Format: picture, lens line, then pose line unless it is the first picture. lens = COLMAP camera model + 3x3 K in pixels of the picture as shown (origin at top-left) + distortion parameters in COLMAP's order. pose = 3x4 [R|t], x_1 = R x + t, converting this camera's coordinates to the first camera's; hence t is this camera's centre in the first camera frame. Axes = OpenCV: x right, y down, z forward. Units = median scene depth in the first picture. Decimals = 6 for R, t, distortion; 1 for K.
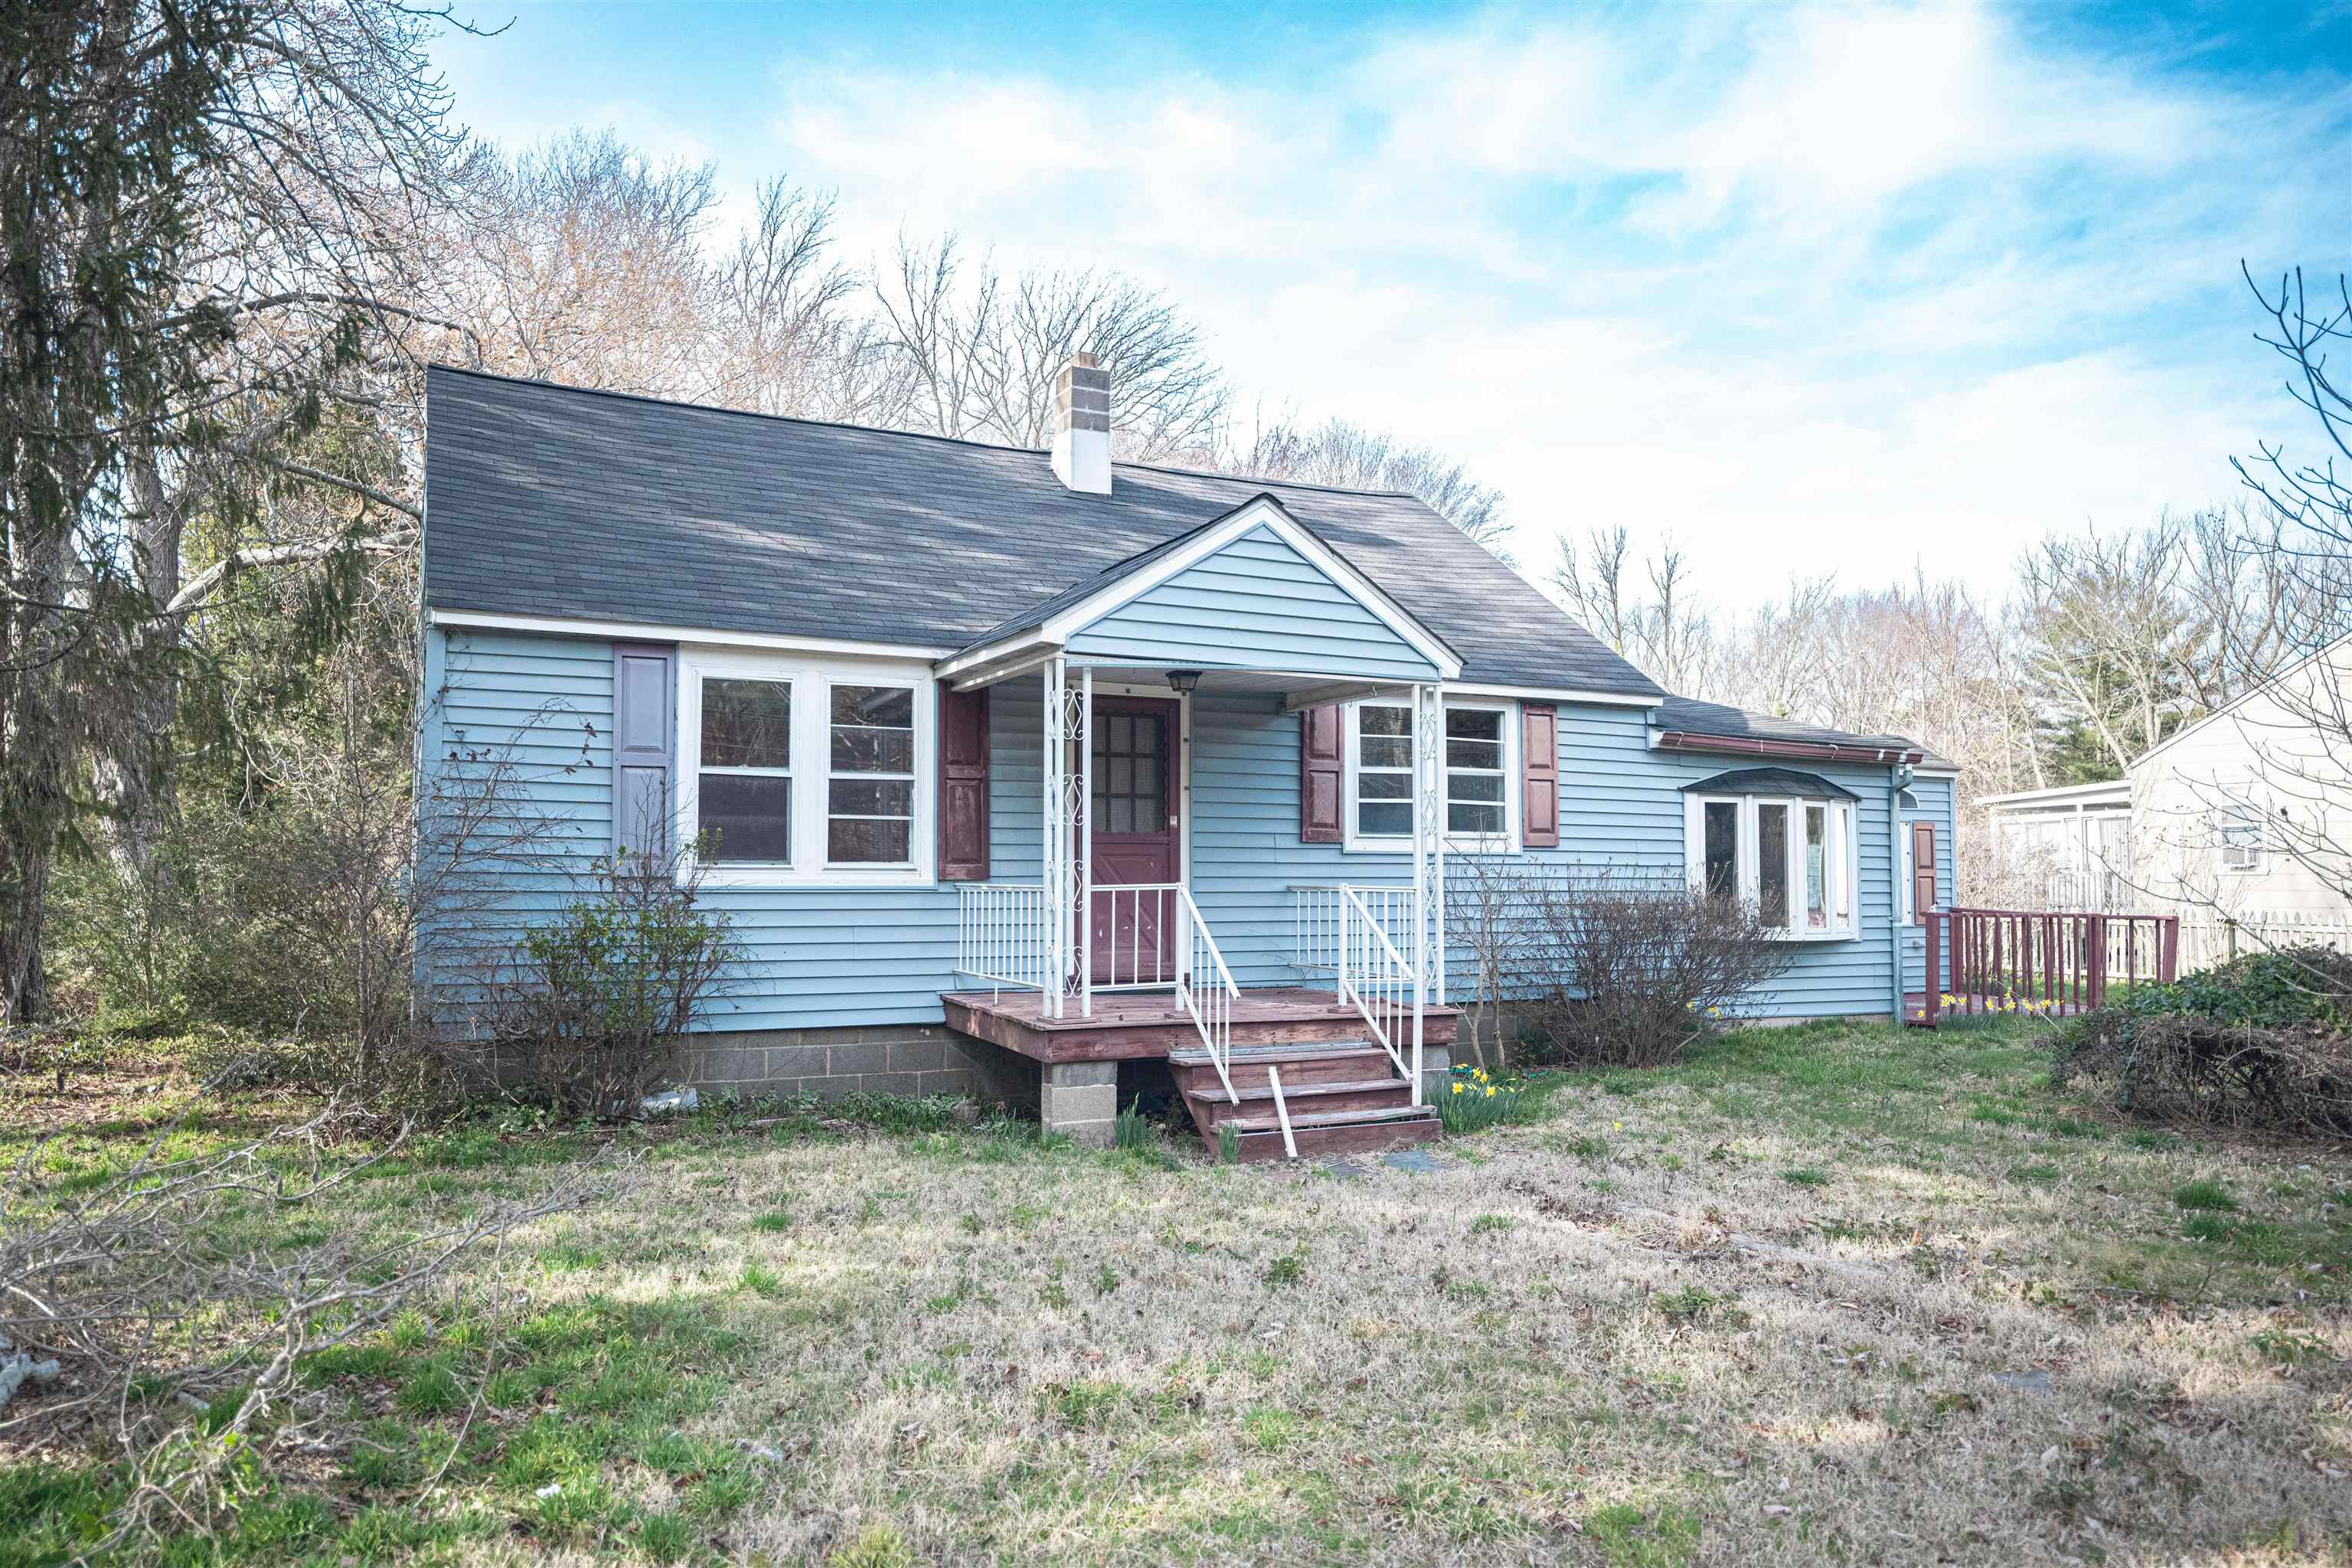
lens RADIAL K [[1571.4, 0, 1170.6], [0, 1571.4, 788.7], [0, 0, 1]] dist [0.007447, -0.001516]
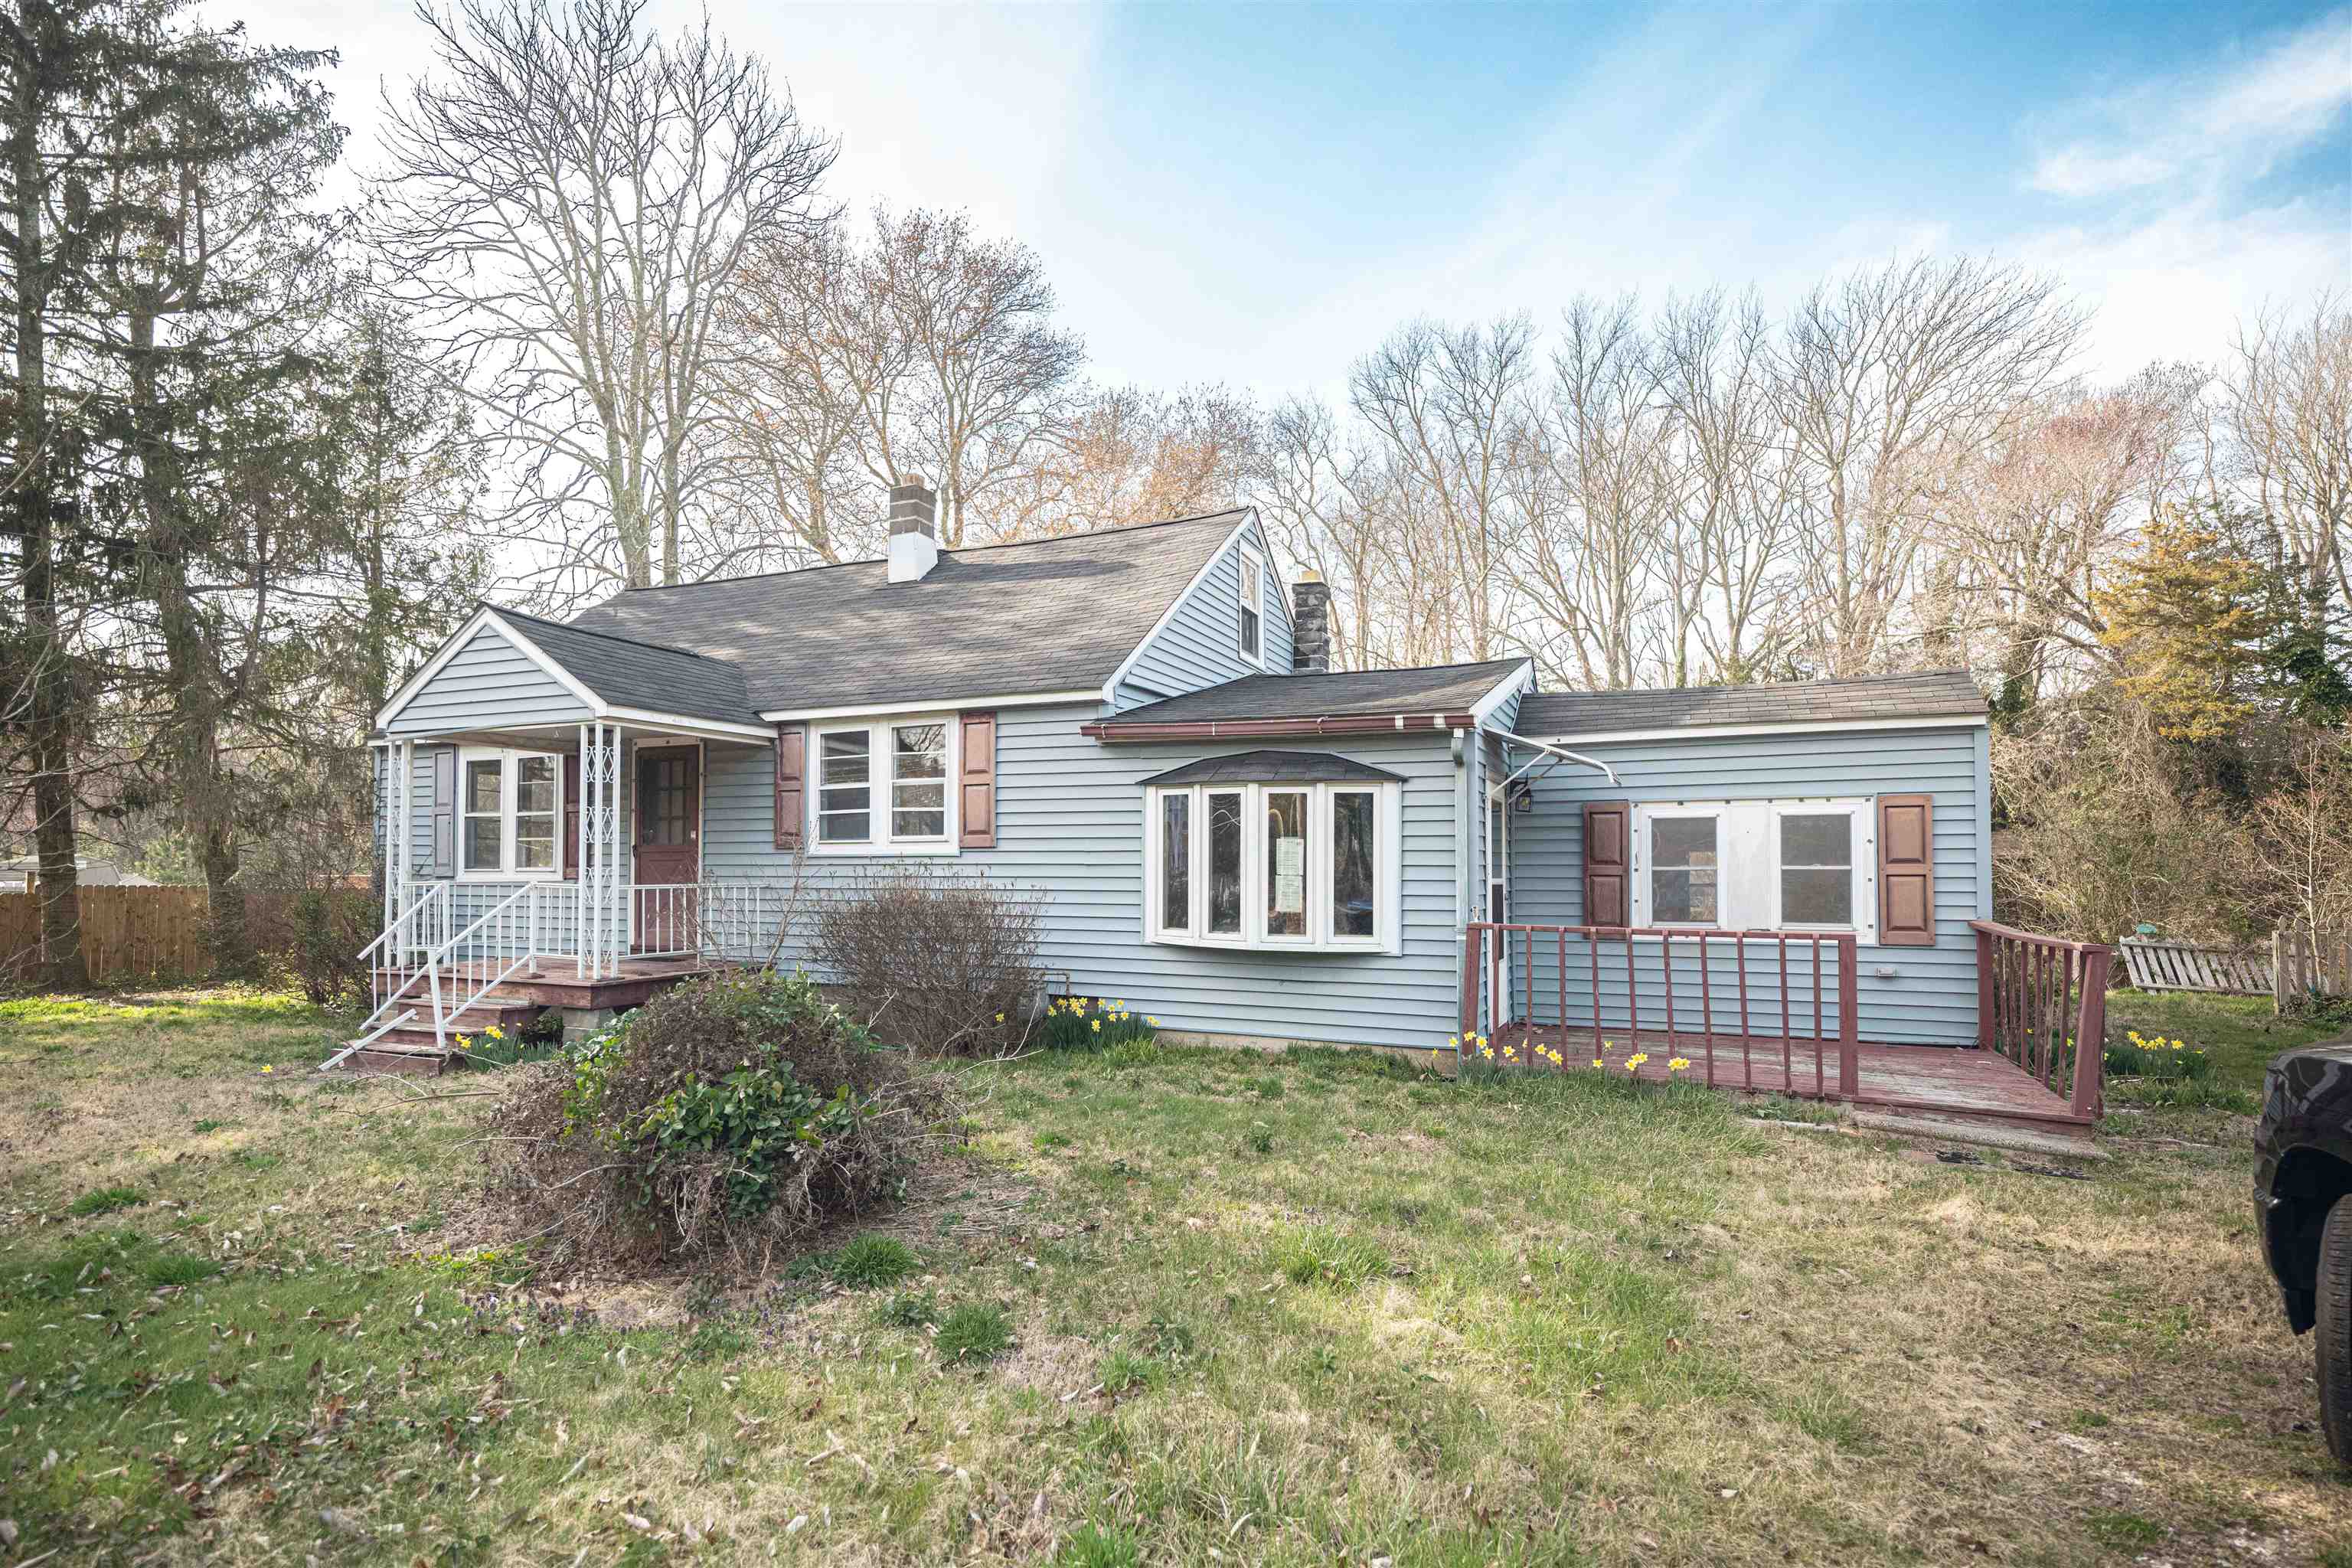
lens RADIAL K [[1188.5, 0, 1141.5], [0, 1188.5, 835.4], [0, 0, 1]] dist [0.004261, 0.000366]
pose [[0.631885, -0.025970, -0.774627, 1.034070], [0.044516, 0.999005, 0.002820, 0.034971], [0.773783, -0.036265, 0.632412, 0.646299]]
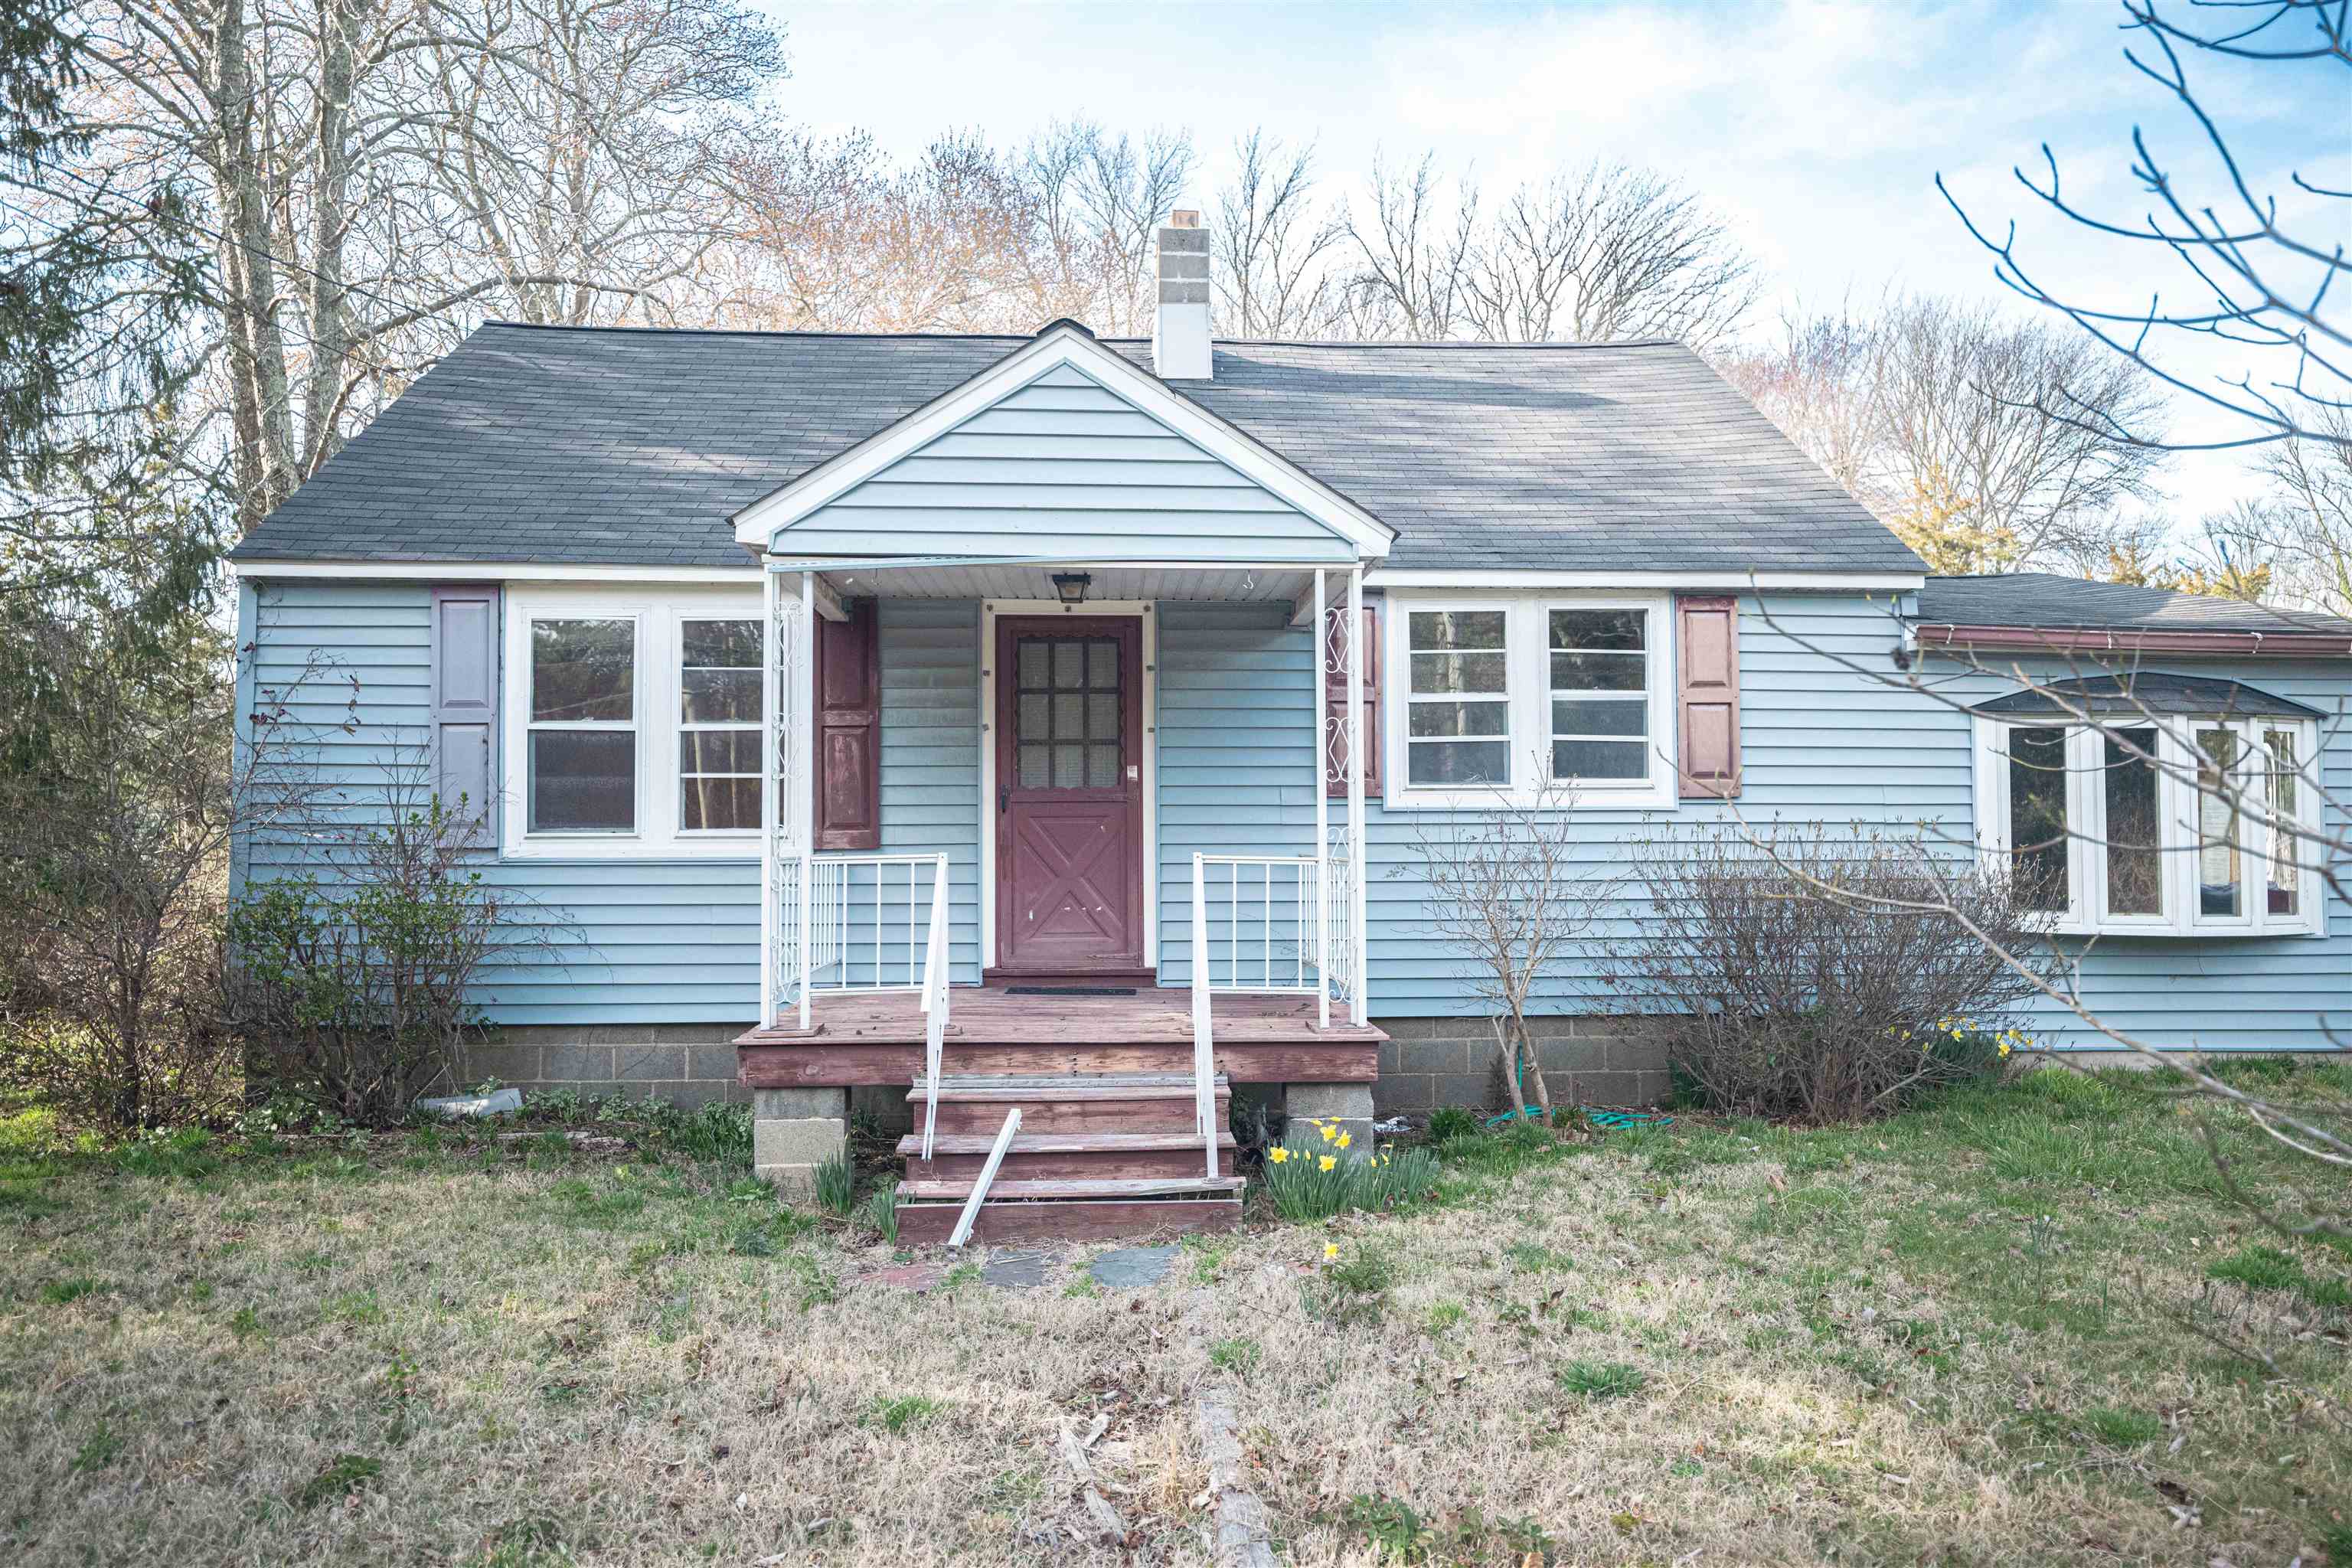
lens RADIAL K [[1571.4, 0, 1163.6], [0, 1571.4, 788.3], [0, 0, 1]] dist [0.007447, -0.001516]
pose [[0.921390, -0.018552, -0.388197, 0.316996], [0.027534, 0.999466, 0.017589, 0.014972], [0.387663, -0.026895, 0.921409, 0.283686]]
